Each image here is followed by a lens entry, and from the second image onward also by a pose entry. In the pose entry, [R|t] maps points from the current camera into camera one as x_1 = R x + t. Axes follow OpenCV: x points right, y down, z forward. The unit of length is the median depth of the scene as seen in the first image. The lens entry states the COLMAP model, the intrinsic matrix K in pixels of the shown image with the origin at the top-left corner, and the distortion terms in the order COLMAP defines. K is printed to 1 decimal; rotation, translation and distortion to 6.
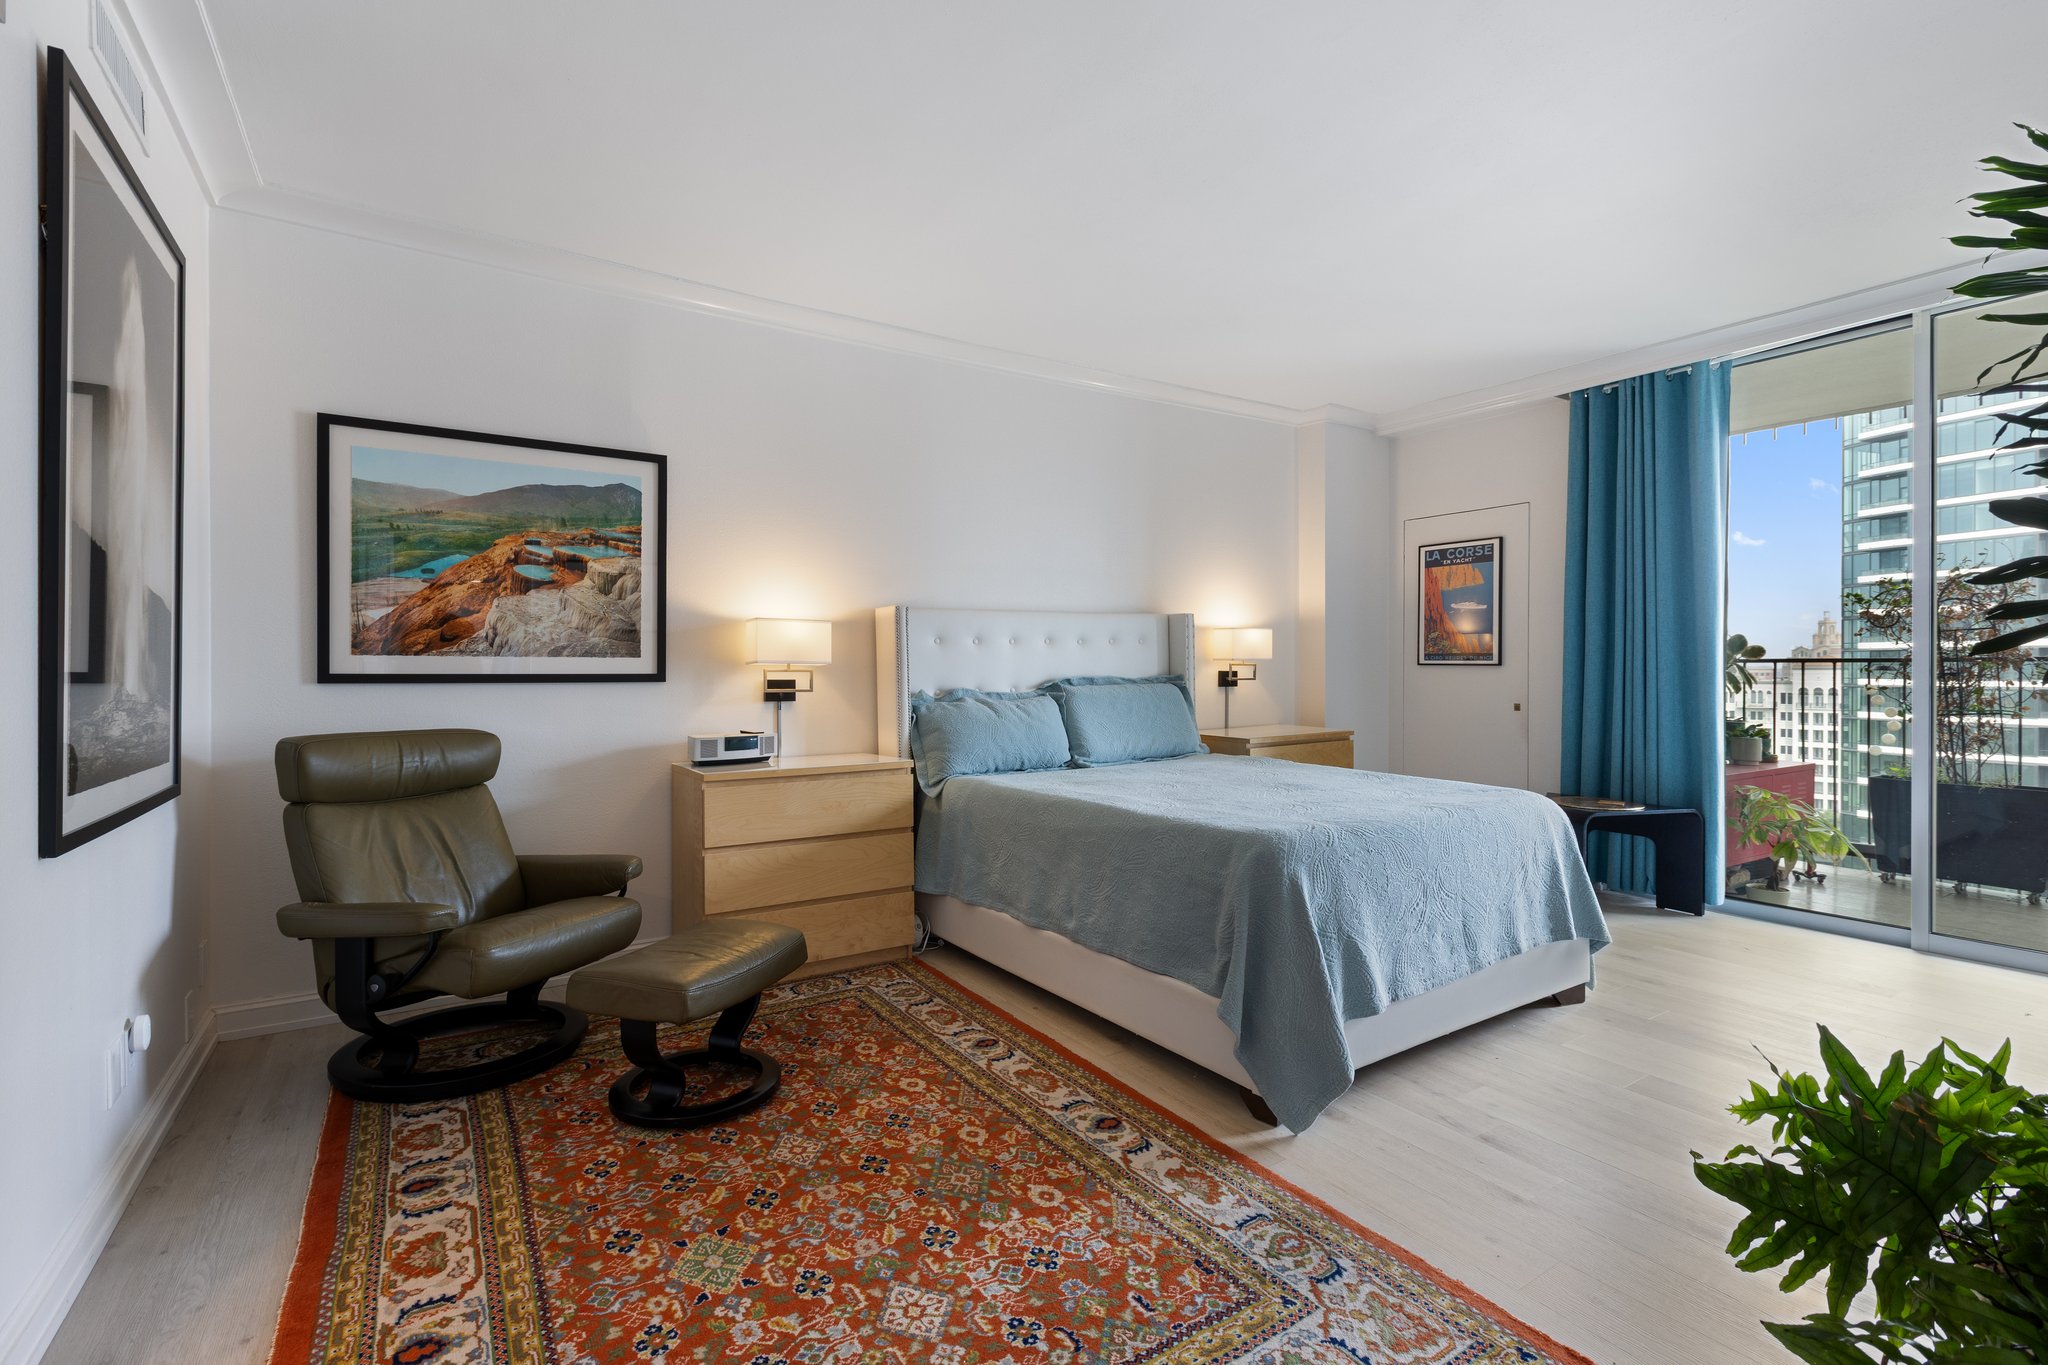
lens RADIAL K [[907.0, 0, 1011.6], [0, 907.0, 668.4], [0, 0, 1]] dist [0.004007, 0.000053]
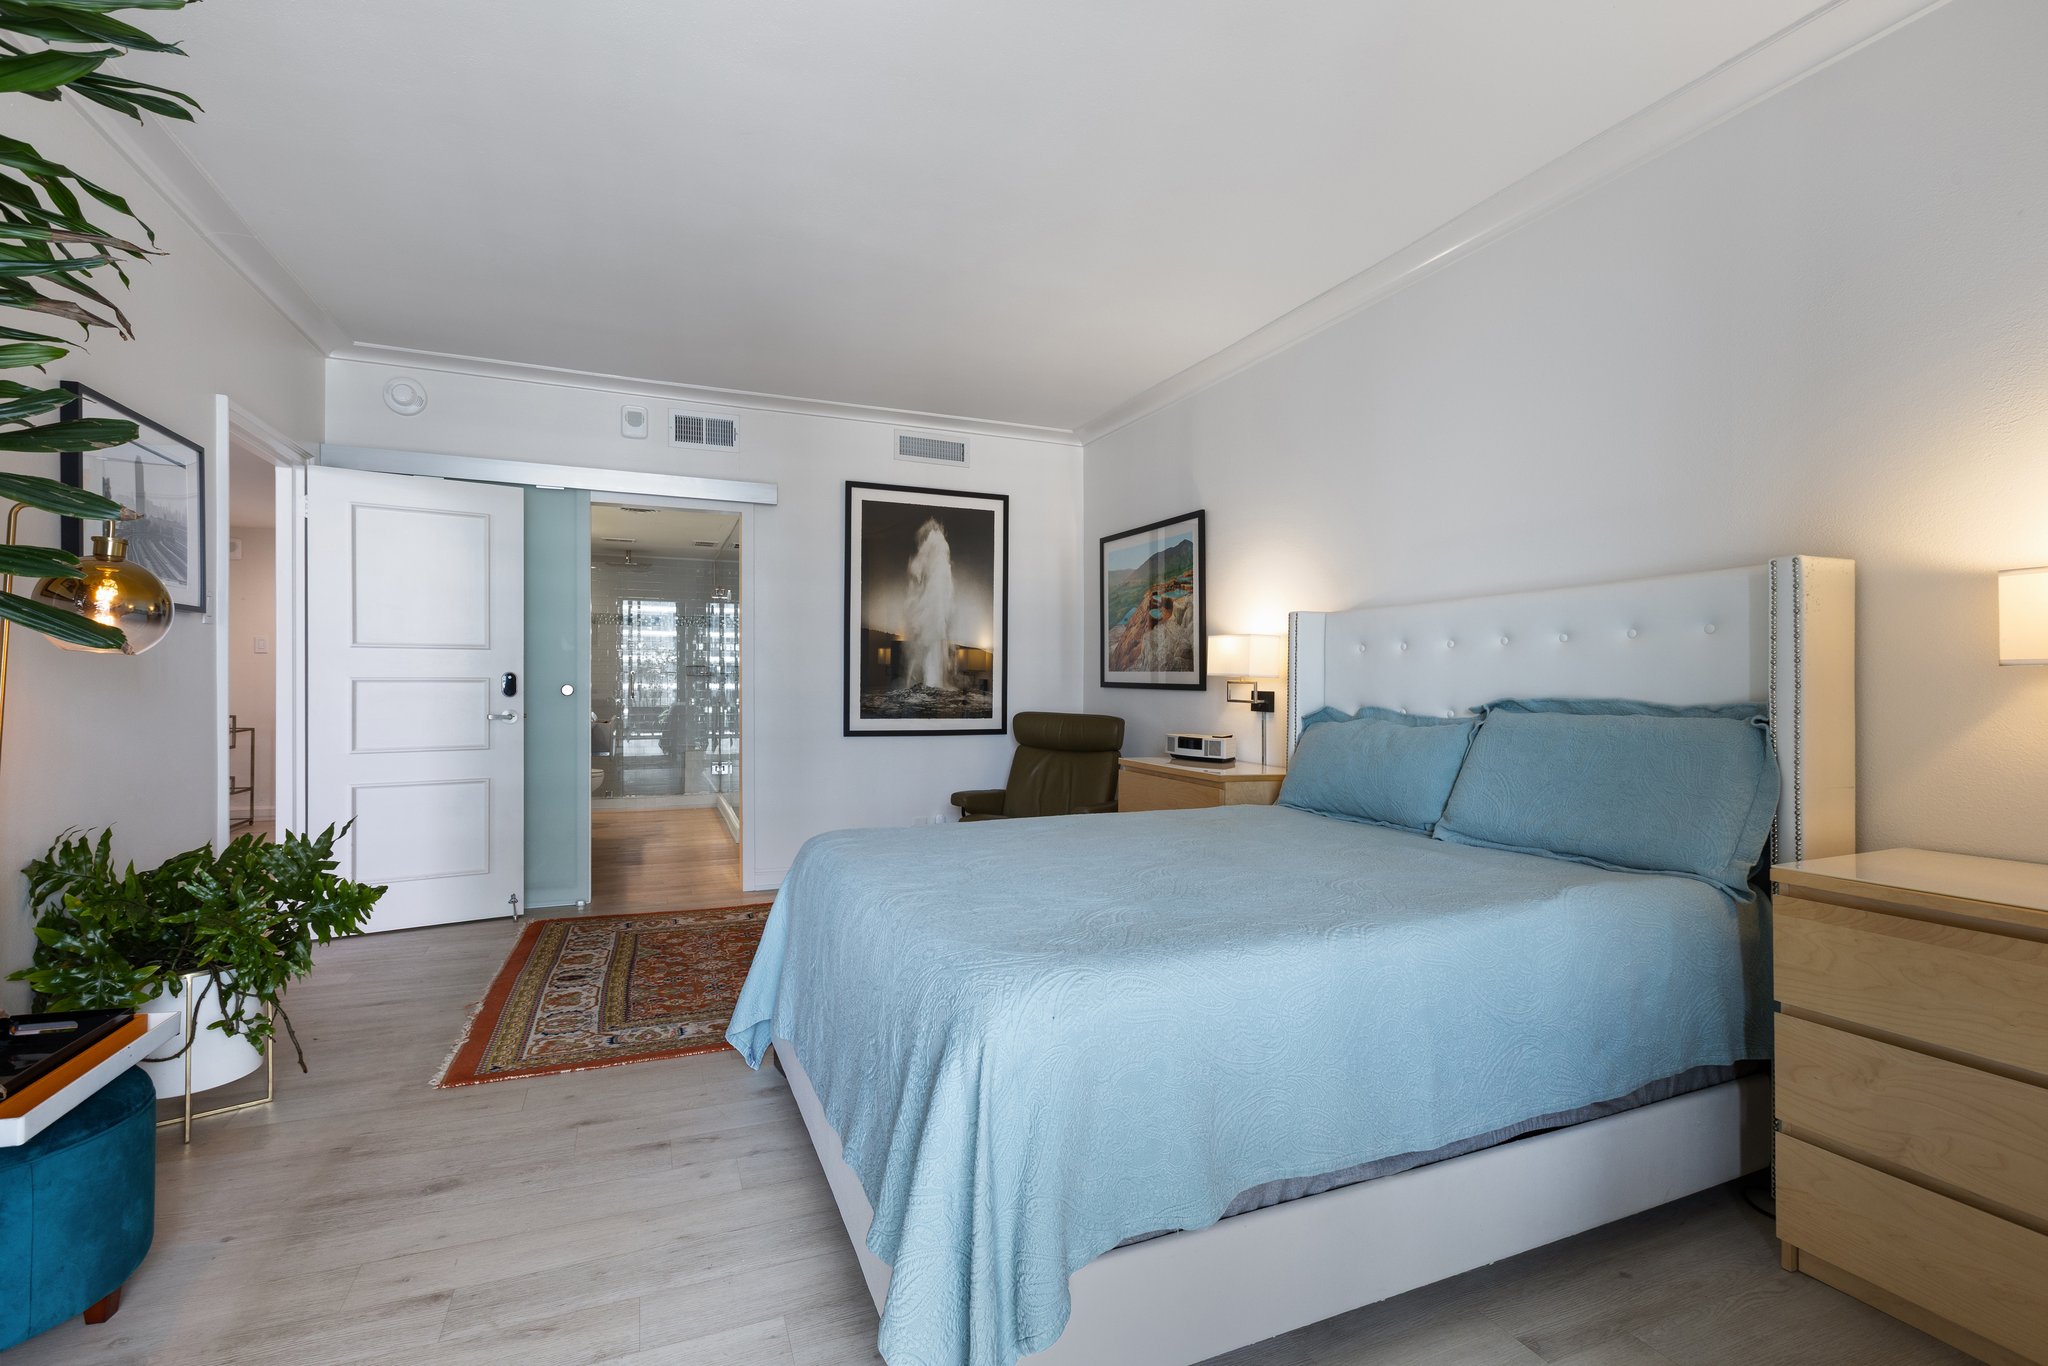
lens RADIAL K [[907.0, 0, 1011.6], [0, 907.0, 668.9], [0, 0, 1]] dist [0.004007, 0.000053]
pose [[-0.167890, -0.011315, -0.985741, 0.952732], [-0.011939, 0.999884, -0.009444, -0.000080], [0.985733, 0.010184, -0.168006, 1.014803]]
